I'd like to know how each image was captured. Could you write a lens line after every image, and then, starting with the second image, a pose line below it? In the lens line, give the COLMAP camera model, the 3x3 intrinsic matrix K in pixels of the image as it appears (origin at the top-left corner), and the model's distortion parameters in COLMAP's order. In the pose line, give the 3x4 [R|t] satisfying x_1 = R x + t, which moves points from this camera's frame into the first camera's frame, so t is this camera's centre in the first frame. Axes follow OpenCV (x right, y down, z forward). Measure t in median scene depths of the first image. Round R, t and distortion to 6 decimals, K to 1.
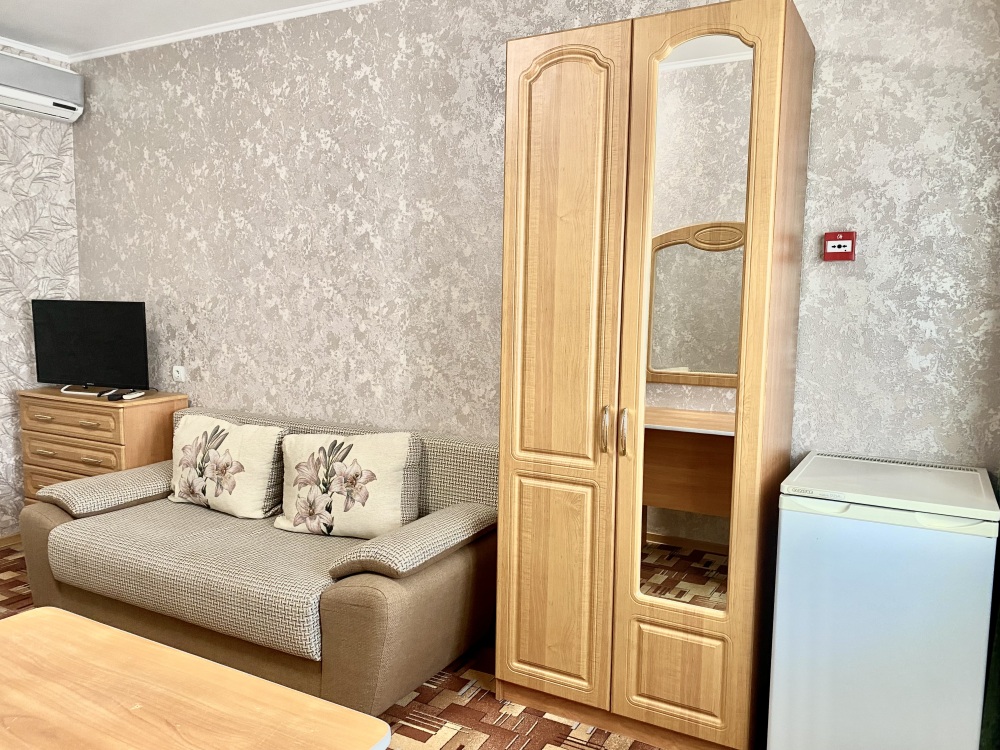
lens RADIAL K [[753.6, 0, 500.0], [0, 753.6, 375.0], [0, 0, 1]] dist [0.004045, -0.008009]
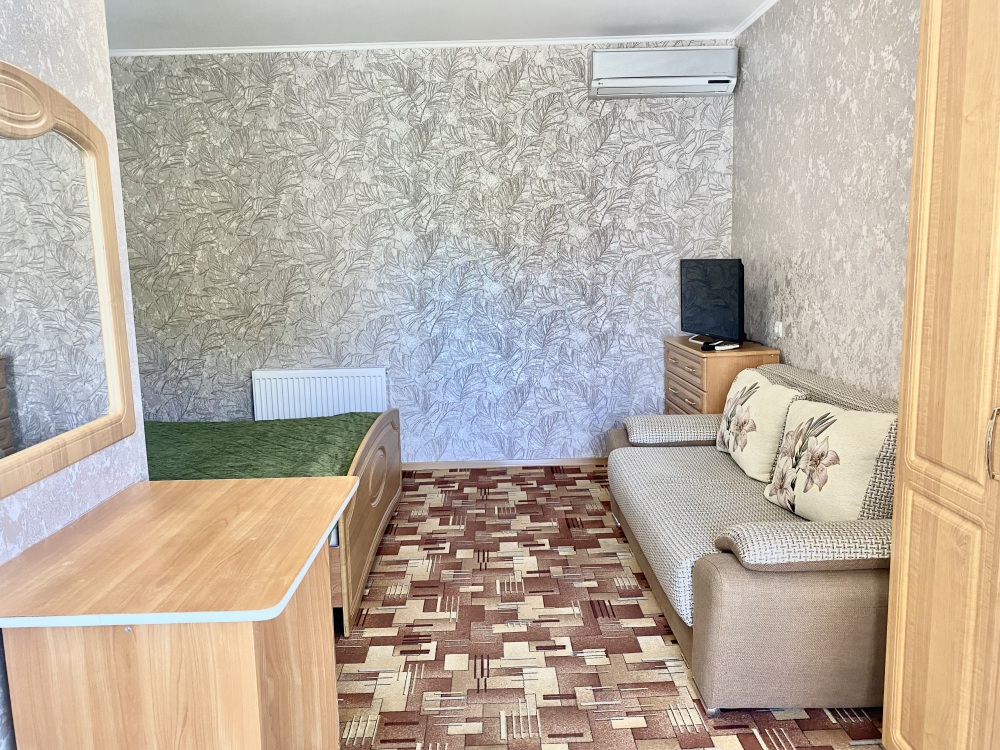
lens RADIAL K [[760.6, 0, 500.0], [0, 760.6, 375.0], [0, 0, 1]] dist [-0.010019, -0.010796]
pose [[0.484425, 0.102472, -0.868810, 0.313232], [-0.050757, 0.994735, 0.089024, -0.013927], [0.873359, 0.000973, 0.487076, 0.207555]]
